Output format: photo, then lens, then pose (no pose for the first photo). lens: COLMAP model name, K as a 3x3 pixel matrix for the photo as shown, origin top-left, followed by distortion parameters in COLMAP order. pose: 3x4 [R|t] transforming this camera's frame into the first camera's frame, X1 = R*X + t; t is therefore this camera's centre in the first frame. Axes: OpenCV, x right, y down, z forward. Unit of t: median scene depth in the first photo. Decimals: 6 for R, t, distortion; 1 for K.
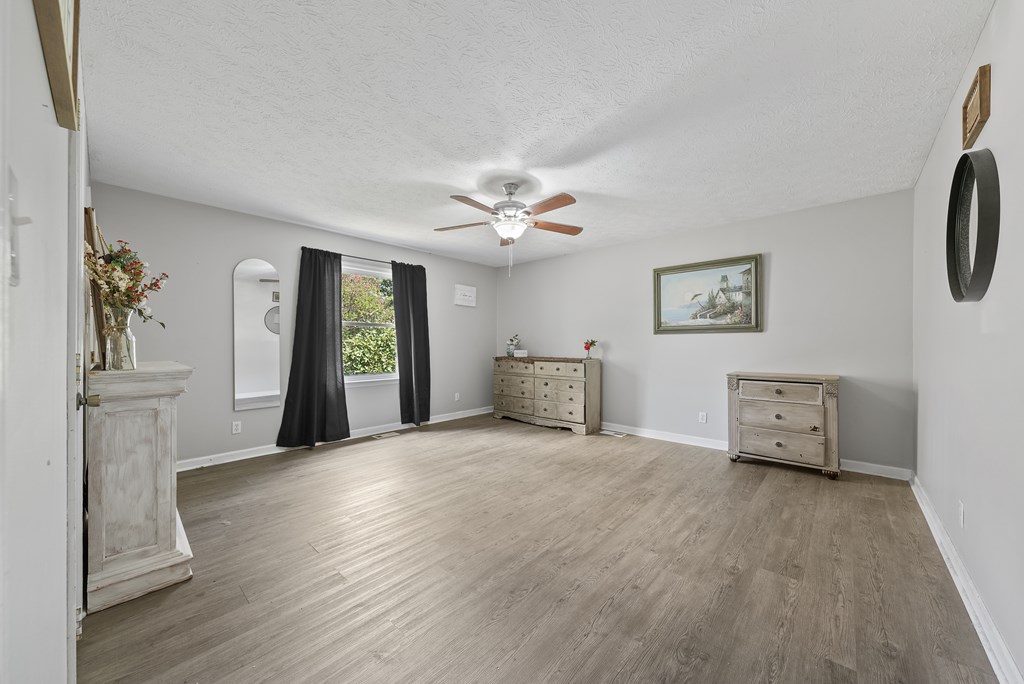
lens RADIAL K [[358.8, 0, 492.4], [0, 358.8, 342.7], [0, 0, 1]] dist [-0.003342, -0.000146]
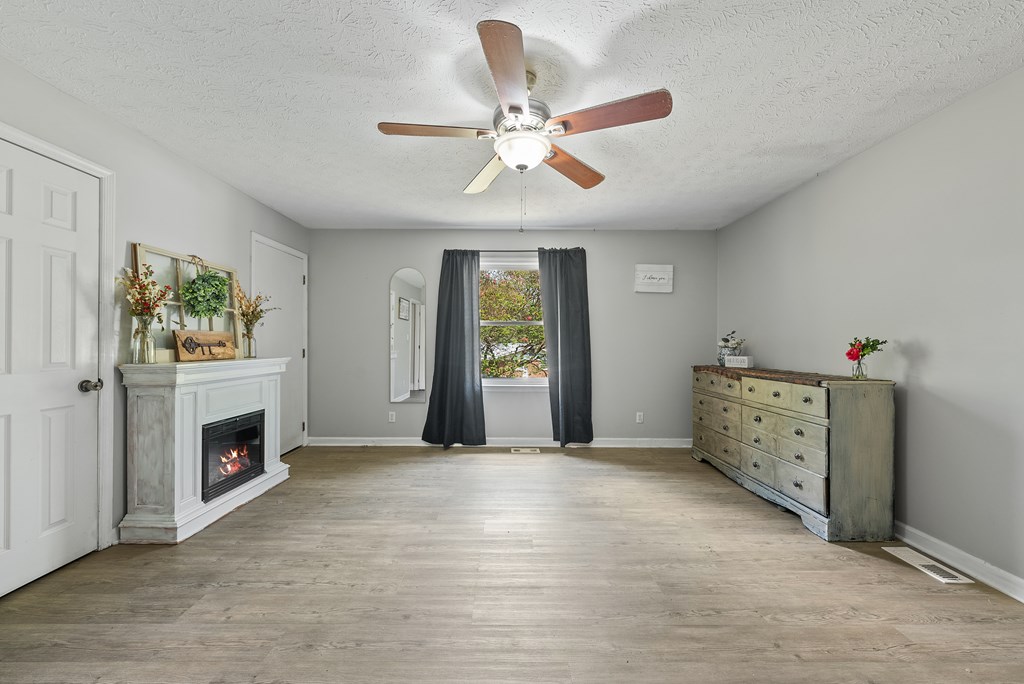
lens RADIAL K [[358.8, 0, 492.4], [0, 358.8, 342.7], [0, 0, 1]] dist [-0.003342, -0.000146]
pose [[0.703812, -0.000014, -0.710387, 0.270929], [-0.002281, 0.999995, -0.002279, 0.000086], [0.710383, 0.003224, 0.703808, 0.344193]]
